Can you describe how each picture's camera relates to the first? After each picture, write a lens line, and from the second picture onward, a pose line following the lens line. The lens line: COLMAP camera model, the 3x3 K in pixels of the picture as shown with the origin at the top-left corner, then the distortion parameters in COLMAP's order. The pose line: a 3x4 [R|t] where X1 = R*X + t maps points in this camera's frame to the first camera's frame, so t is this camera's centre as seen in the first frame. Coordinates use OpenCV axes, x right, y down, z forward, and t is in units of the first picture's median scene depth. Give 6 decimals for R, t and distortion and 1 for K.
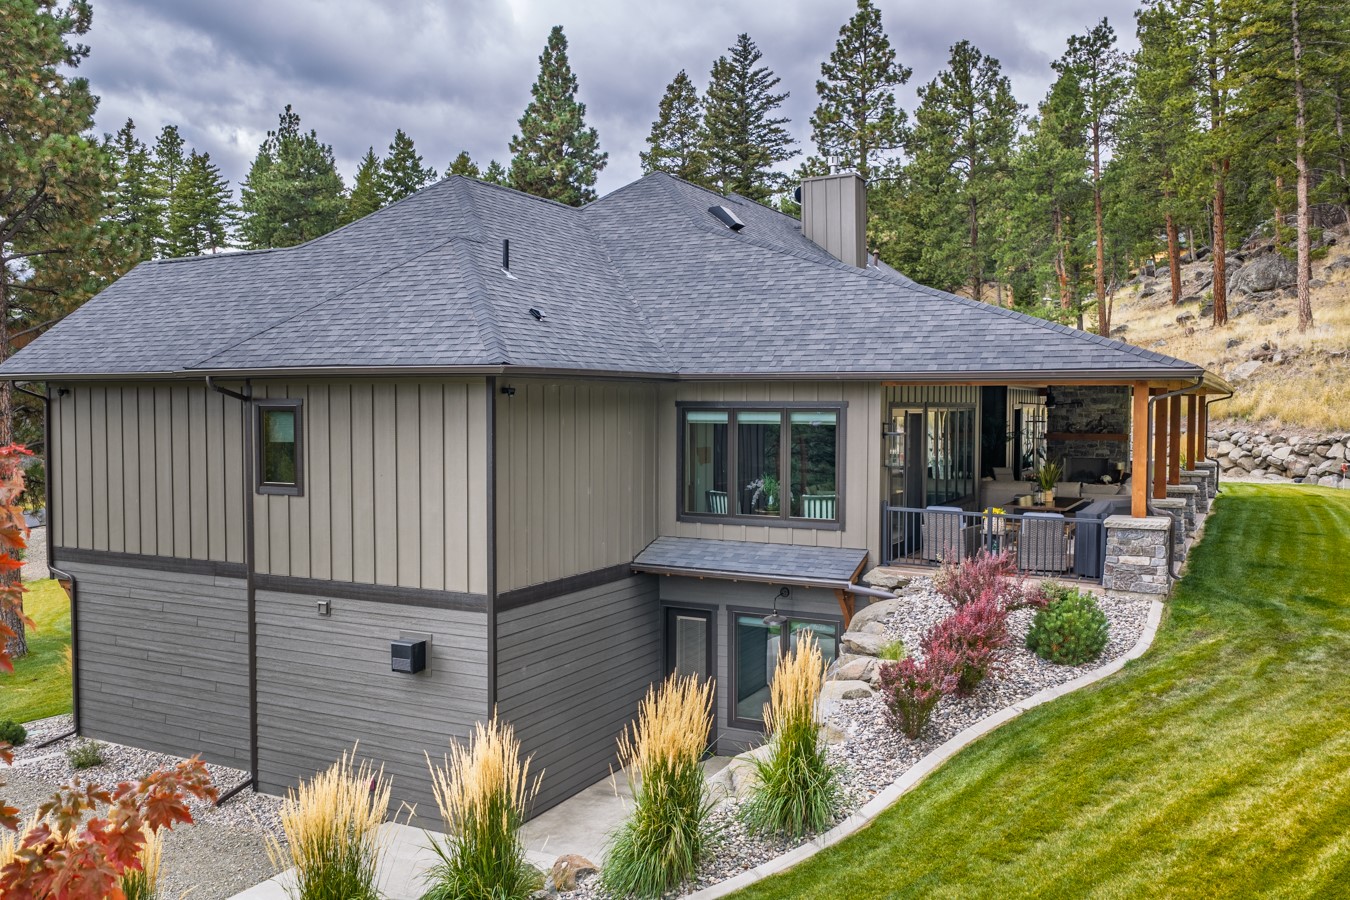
lens RADIAL K [[1089.5, 0, 675.0], [0, 1089.5, 450.0], [0, 0, 1]] dist [0.002380, -0.000520]
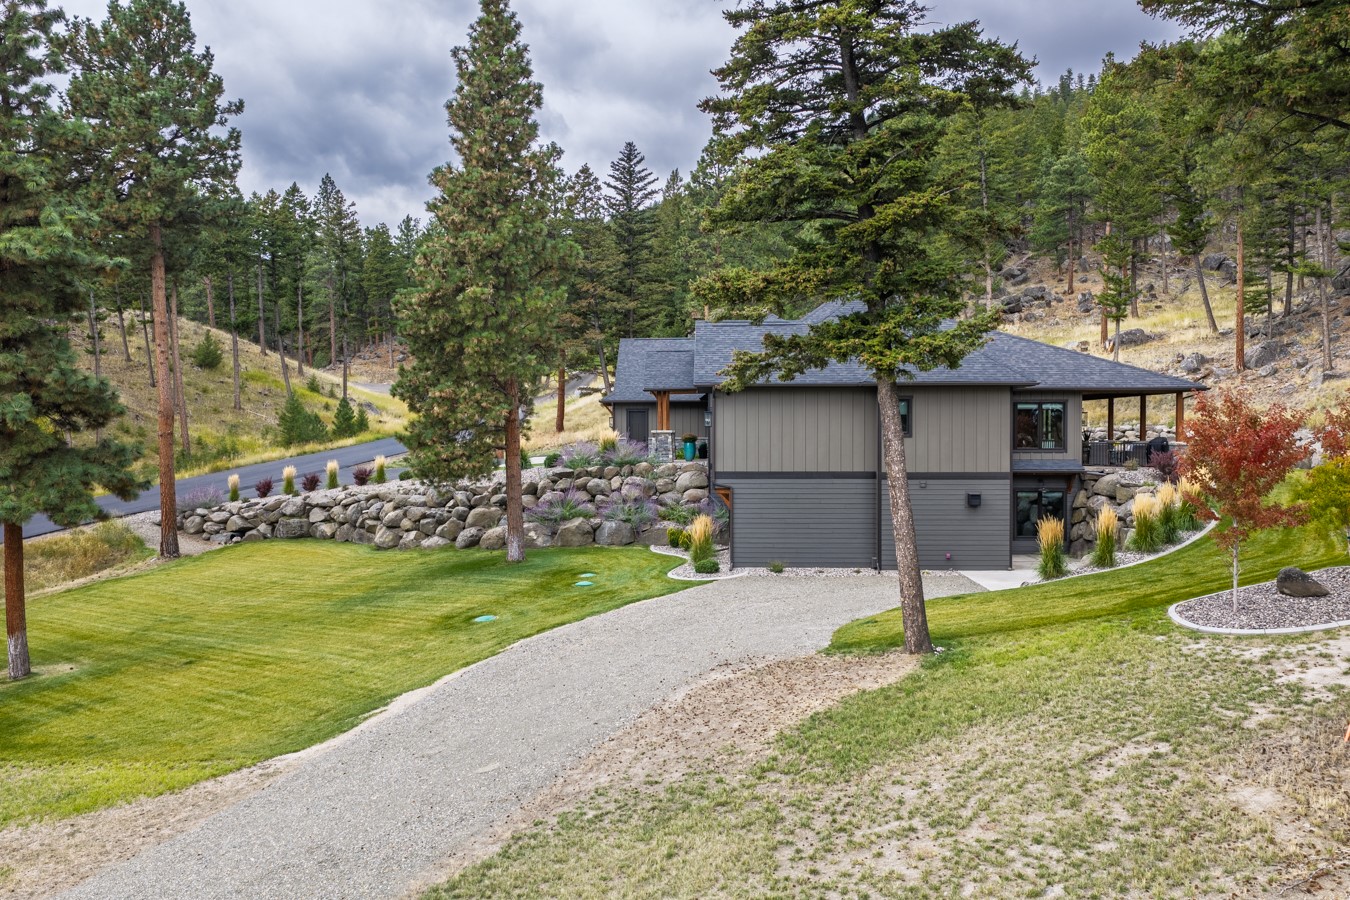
lens RADIAL K [[1089.5, 0, 675.0], [0, 1089.5, 450.0], [0, 0, 1]] dist [0.002380, -0.000520]
pose [[0.895591, -0.008234, 0.444803, -1.691005], [0.018720, 0.999641, -0.019188, 0.097439], [-0.444485, 0.025512, 0.895423, -0.786611]]
